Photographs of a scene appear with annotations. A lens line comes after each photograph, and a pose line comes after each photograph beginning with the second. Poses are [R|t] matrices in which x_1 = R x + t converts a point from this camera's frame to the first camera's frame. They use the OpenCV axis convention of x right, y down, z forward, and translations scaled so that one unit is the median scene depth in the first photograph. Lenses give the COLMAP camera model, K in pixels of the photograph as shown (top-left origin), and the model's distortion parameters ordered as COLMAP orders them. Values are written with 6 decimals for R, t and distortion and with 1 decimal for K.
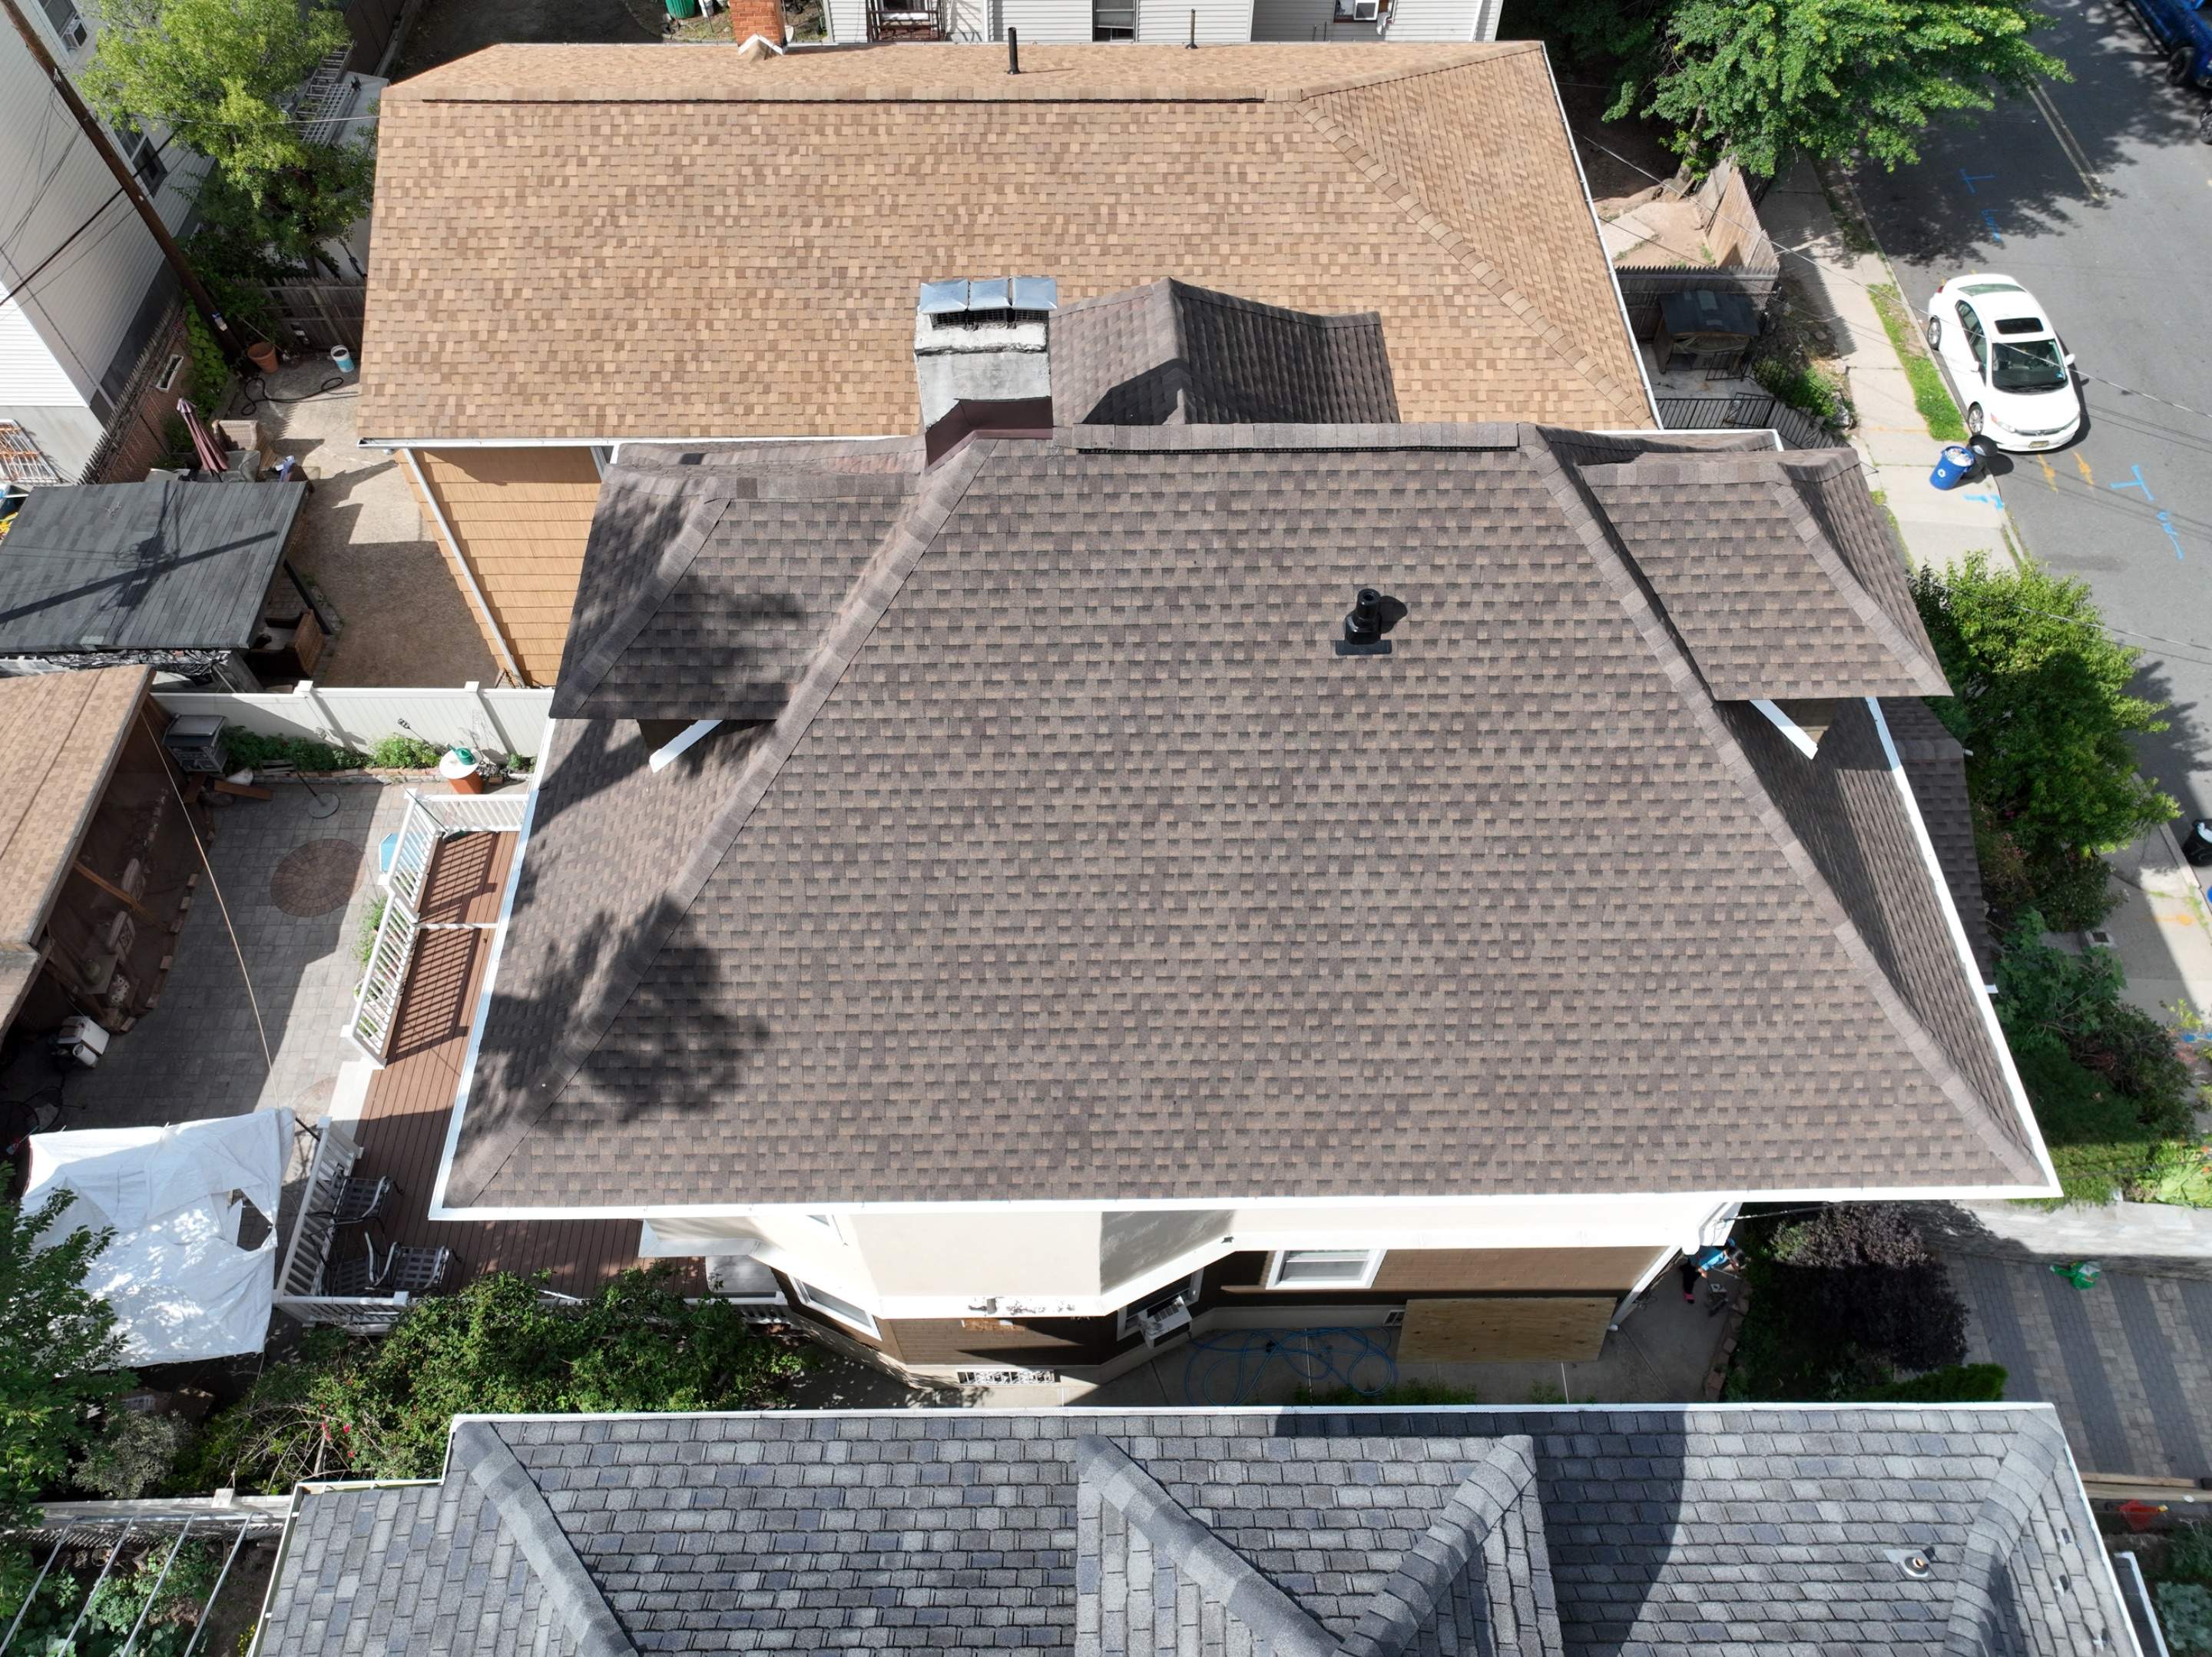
lens RADIAL K [[1559.2, 0, 1098.6], [0, 1559.2, 831.1], [0, 0, 1]] dist [-0.012898, 0.030066]
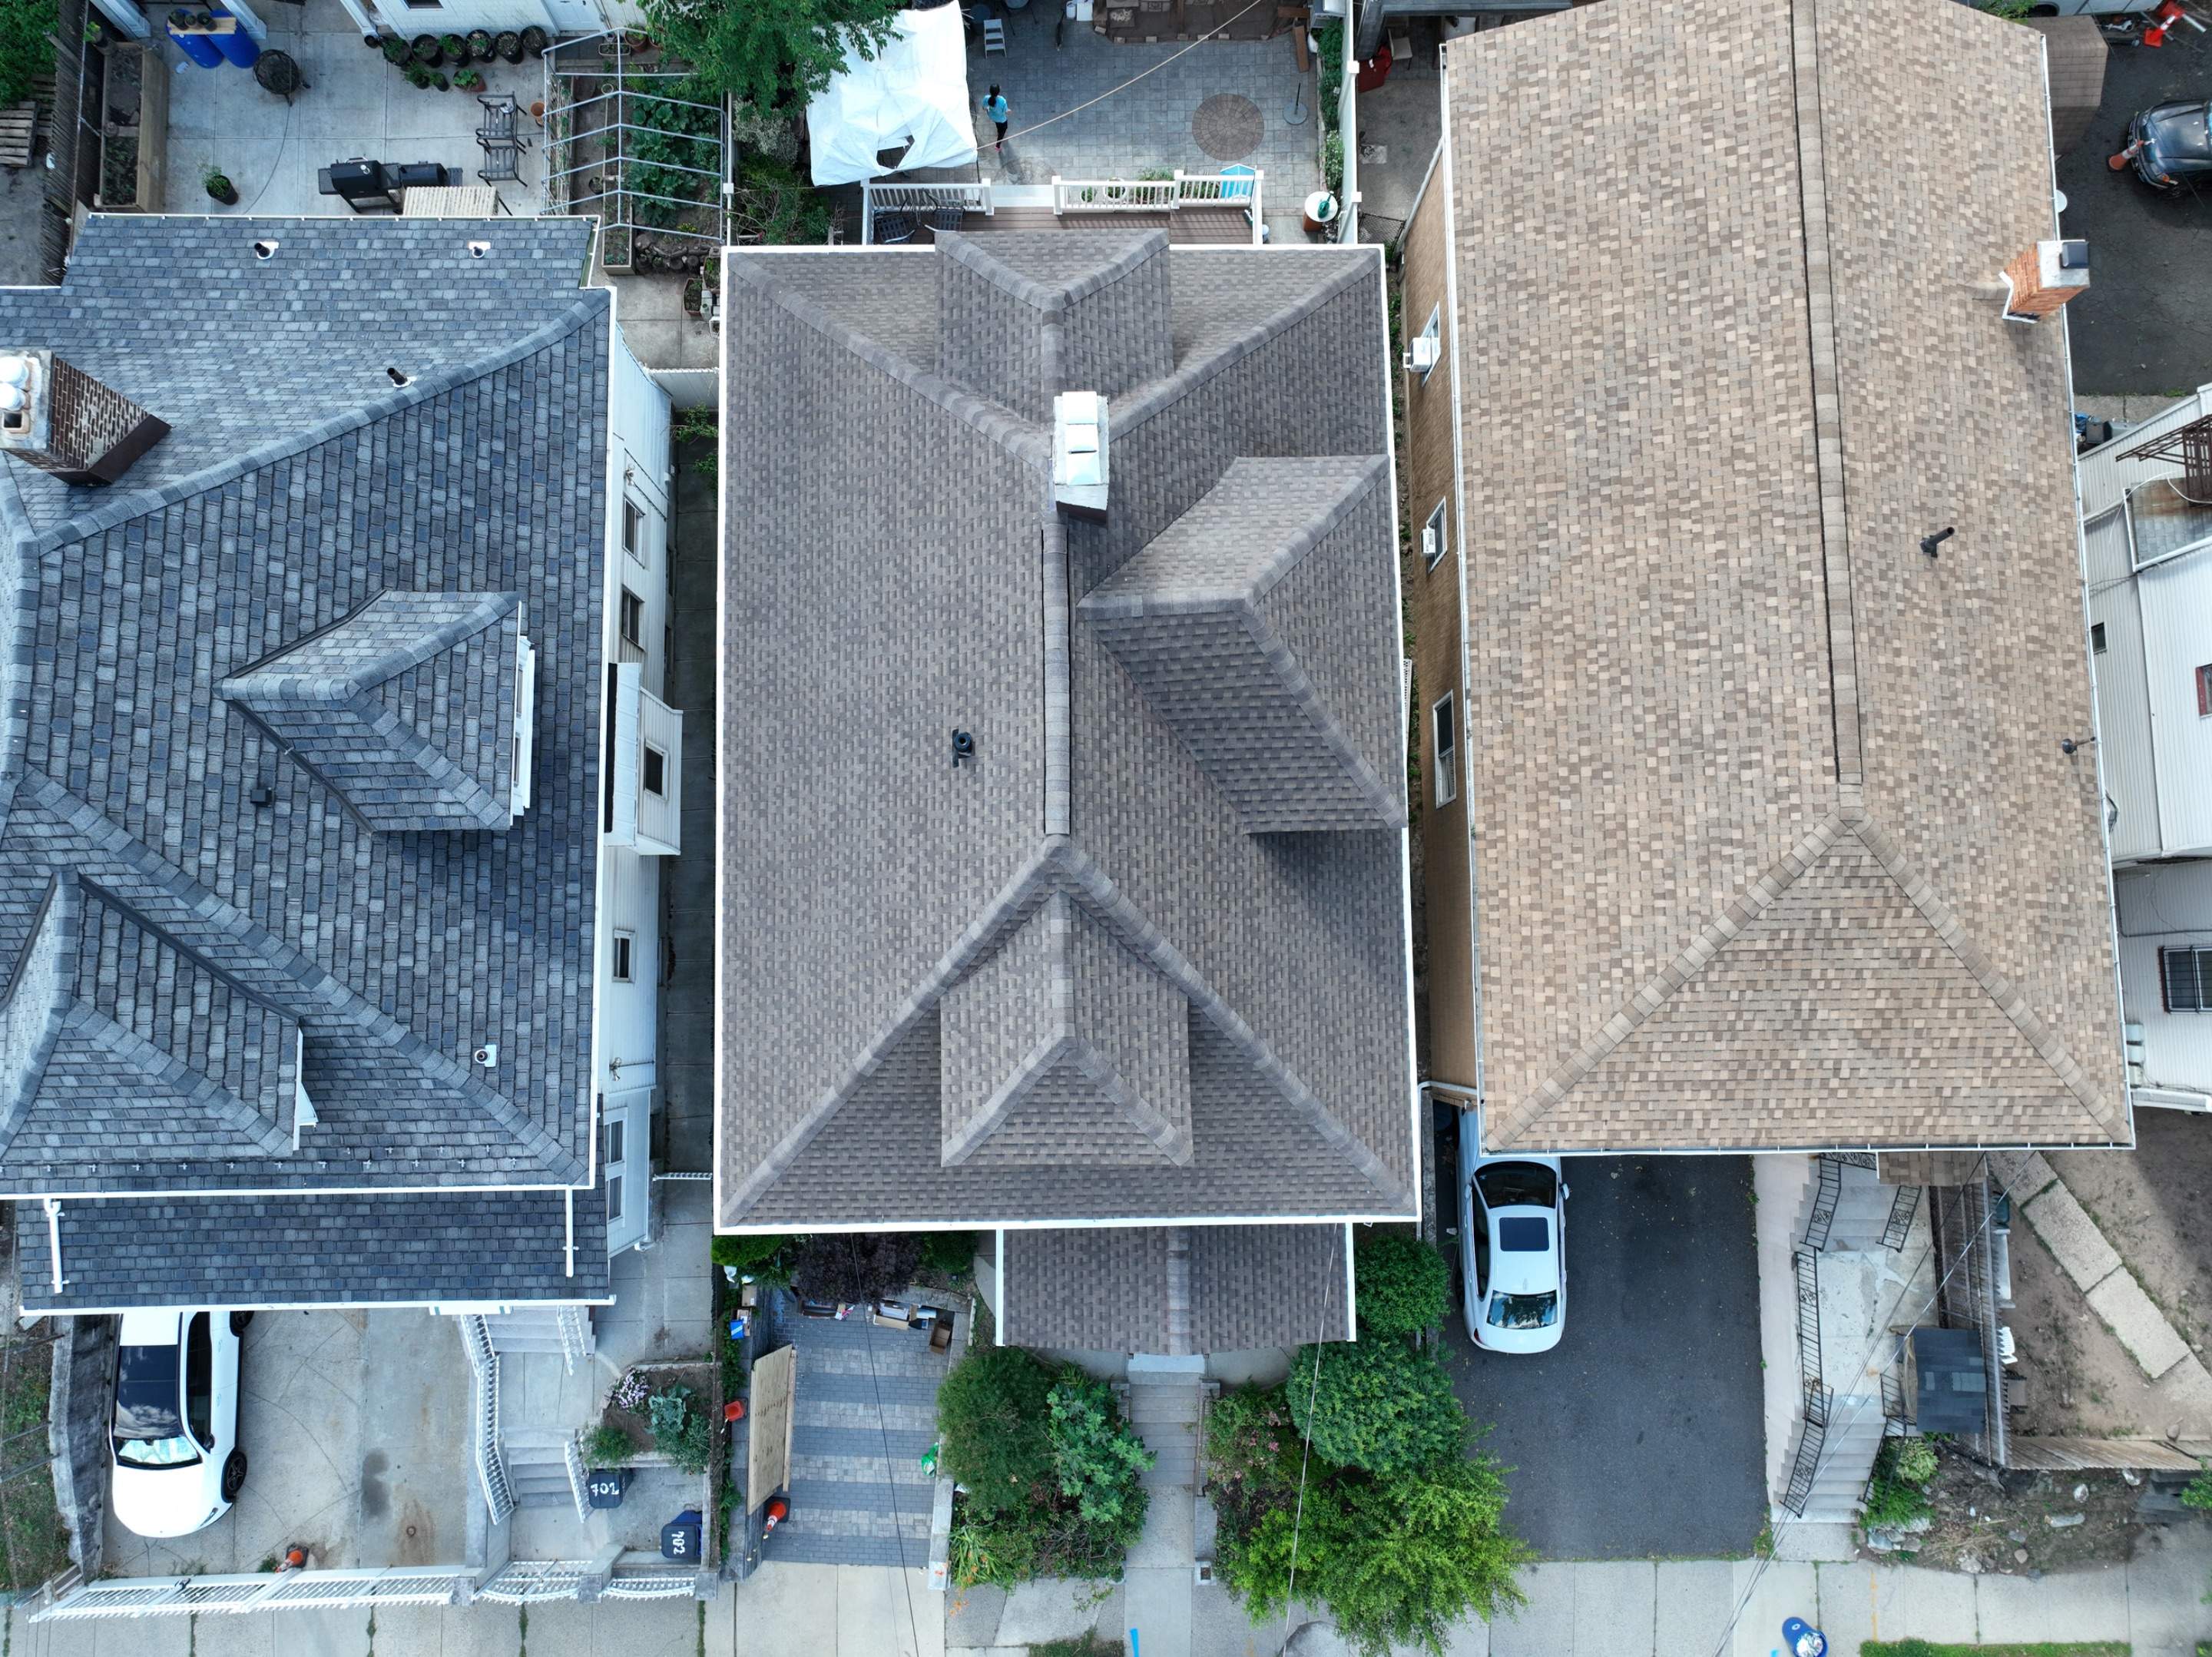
lens RADIAL K [[1559.2, 0, 1097.9], [0, 1559.2, 831.5], [0, 0, 1]] dist [-0.012898, 0.030066]
pose [[0.002343, 0.993740, -0.111693, 0.252925], [-0.835490, 0.063321, 0.545846, -0.628491], [0.549501, 0.092040, 0.830408, -0.082649]]
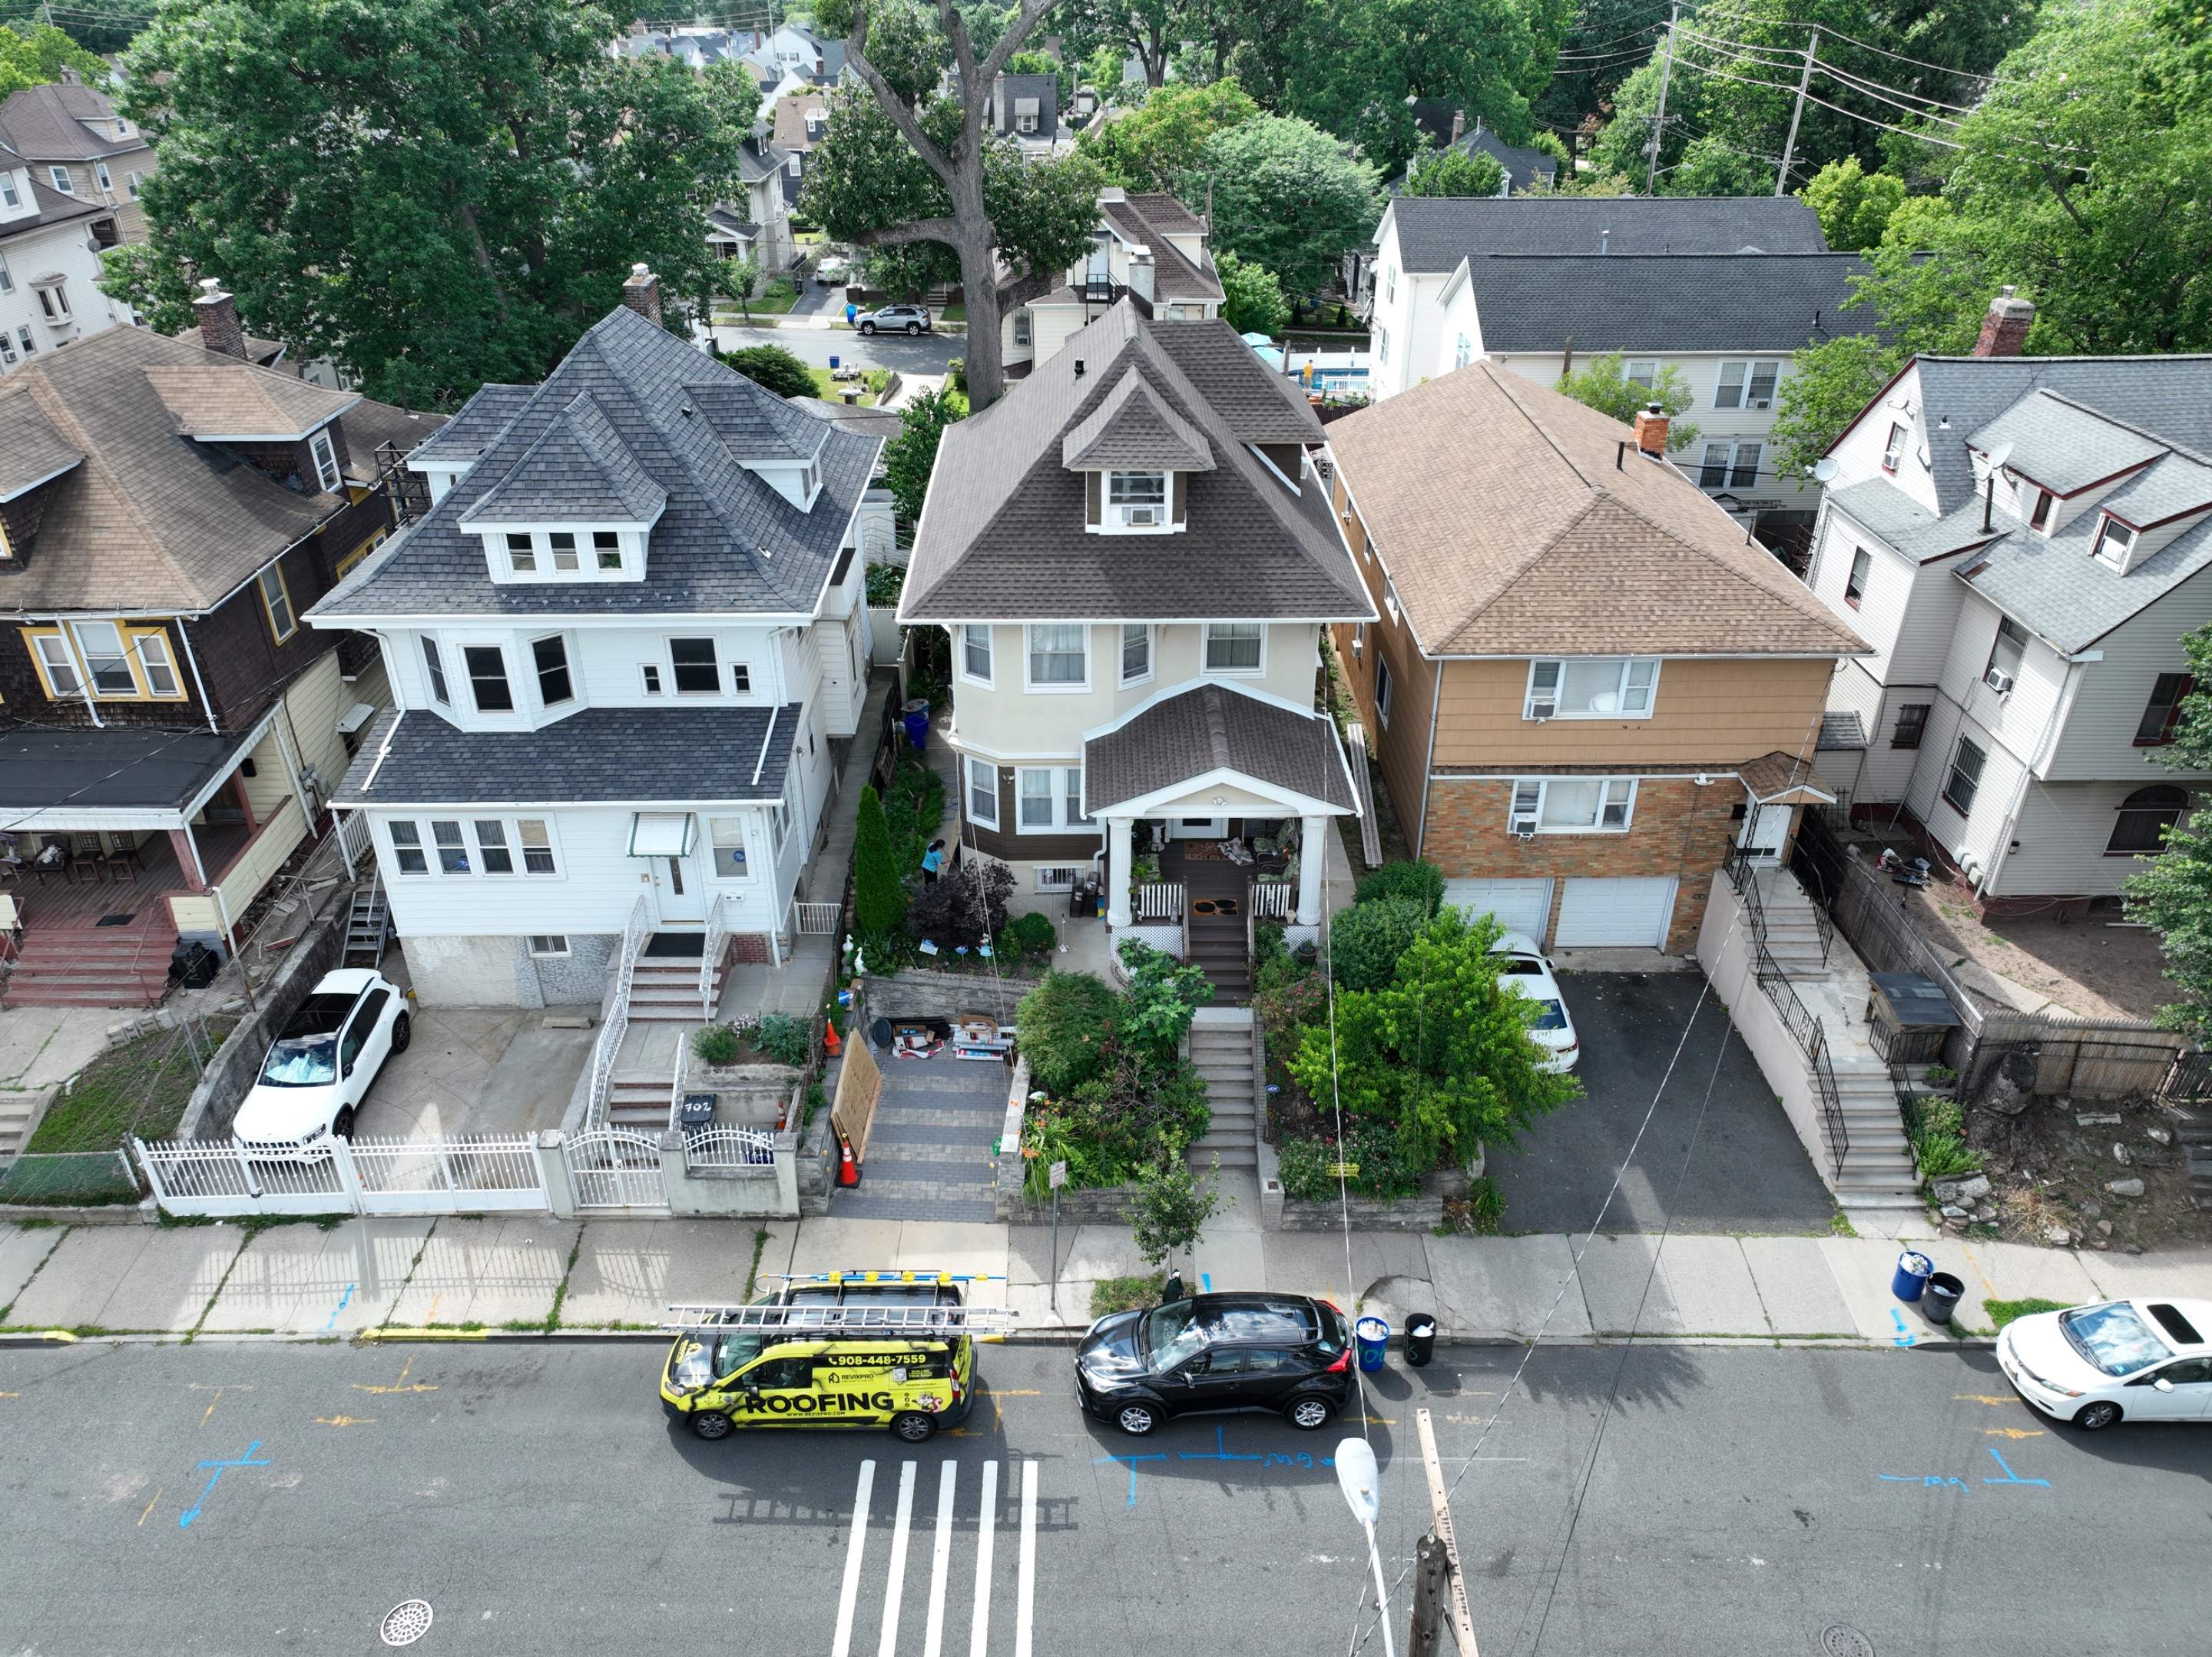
lens RADIAL K [[1559.2, 0, 1099.9], [0, 1559.2, 835.2], [0, 0, 1]] dist [-0.012898, 0.030066]
pose [[-0.001122, 0.500090, -0.865973, 1.782398], [-0.830620, 0.481742, 0.279277, -0.325526], [0.556839, 0.719607, 0.414844, 0.287759]]
